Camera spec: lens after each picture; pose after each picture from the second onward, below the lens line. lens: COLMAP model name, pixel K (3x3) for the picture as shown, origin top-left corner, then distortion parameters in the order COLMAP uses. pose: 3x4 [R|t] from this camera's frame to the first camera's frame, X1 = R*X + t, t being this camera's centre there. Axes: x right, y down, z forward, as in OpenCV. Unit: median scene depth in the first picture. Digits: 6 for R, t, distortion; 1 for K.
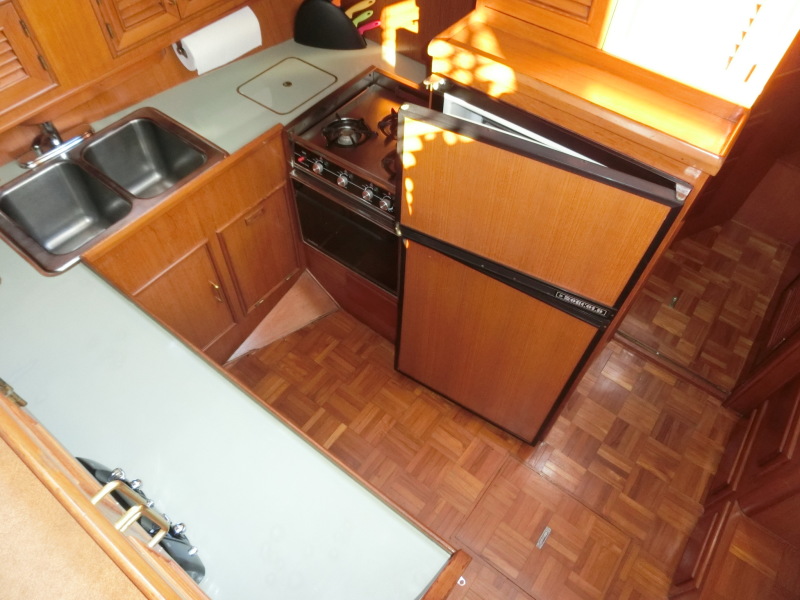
lens RADIAL K [[555.5, 0, 400.0], [0, 555.5, 300.0], [0, 0, 1]] dist [-0.047906, 0.029479]
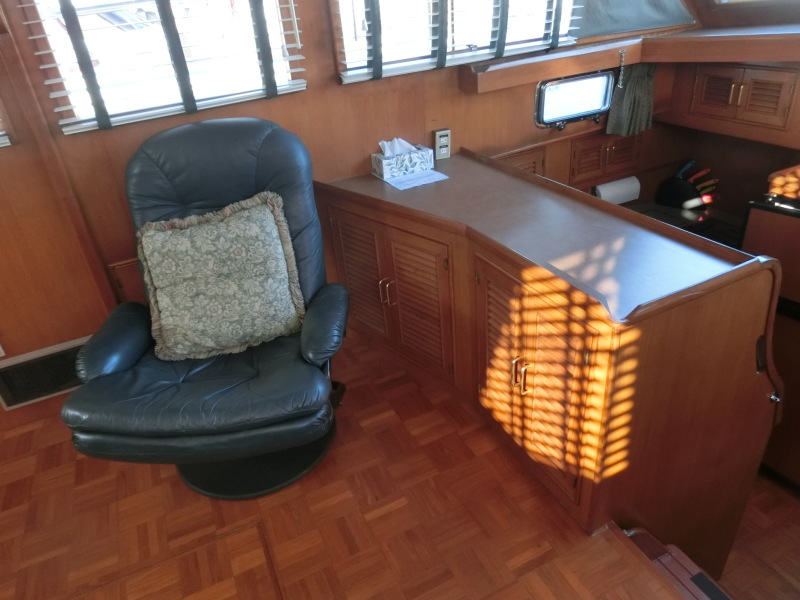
lens RADIAL K [[555.5, 0, 400.0], [0, 555.5, 300.0], [0, 0, 1]] dist [-0.047906, 0.029479]
pose [[0.883121, 0.136458, -0.448862, -0.116369], [-0.296854, 0.903408, -0.309404, 0.587715], [0.363285, 0.406488, 0.838327, -0.562220]]
